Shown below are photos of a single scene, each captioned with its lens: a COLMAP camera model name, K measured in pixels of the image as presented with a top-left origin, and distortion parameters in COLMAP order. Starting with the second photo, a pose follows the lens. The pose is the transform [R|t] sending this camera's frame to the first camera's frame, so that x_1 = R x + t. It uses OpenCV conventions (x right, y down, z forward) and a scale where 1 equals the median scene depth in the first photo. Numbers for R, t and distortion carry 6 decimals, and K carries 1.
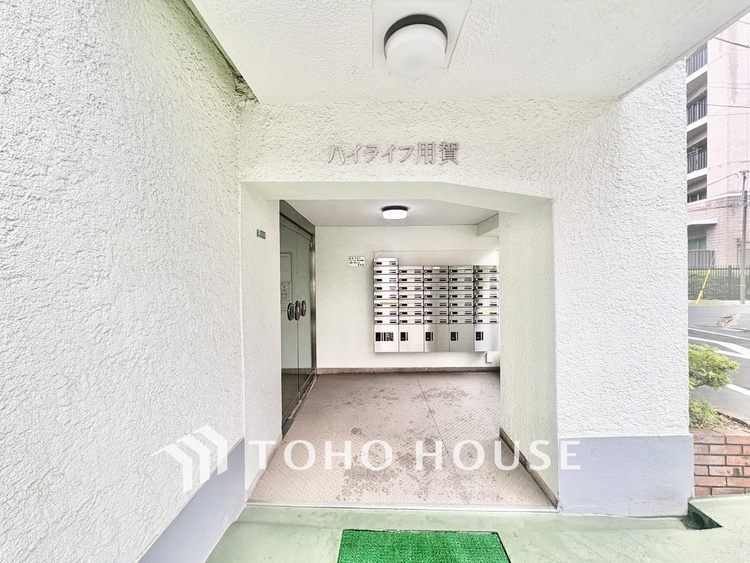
lens RADIAL K [[299.2, 0, 375.7], [0, 299.2, 282.2], [0, 0, 1]] dist [-0.000171, 0.000012]
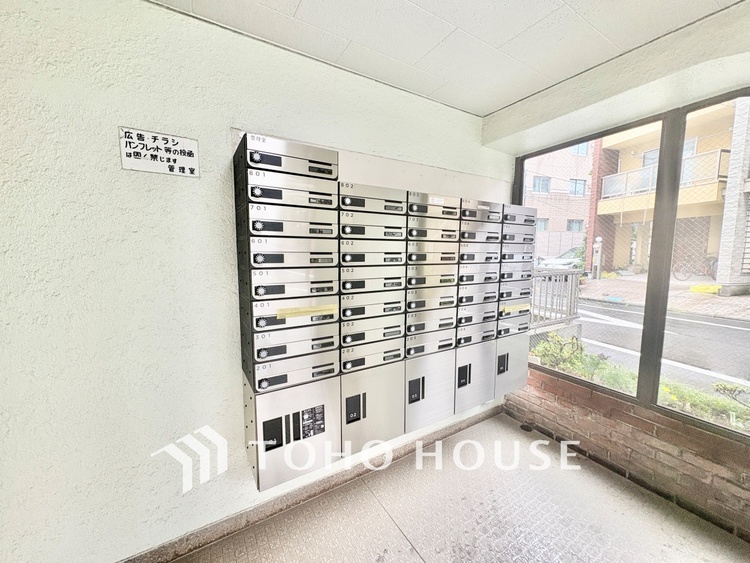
lens RADIAL K [[299.2, 0, 375.4], [0, 299.2, 281.7], [0, 0, 1]] dist [-0.000171, 0.000012]
pose [[0.851599, -0.041518, 0.522547, -0.111277], [-0.003059, 0.996448, 0.084155, 0.042234], [-0.524185, -0.073265, 0.848447, 1.629751]]
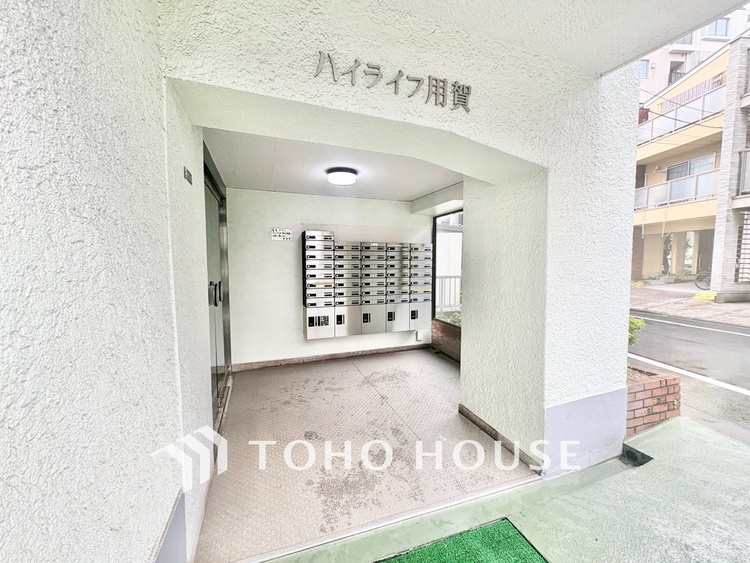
lens RADIAL K [[299.2, 0, 375.8], [0, 299.2, 281.8], [0, 0, 1]] dist [-0.000171, 0.000012]
pose [[0.934572, -0.014352, 0.355485, -0.280100], [-0.005380, 0.998502, 0.054457, 0.039033], [-0.355734, -0.052806, 0.933094, 0.276551]]
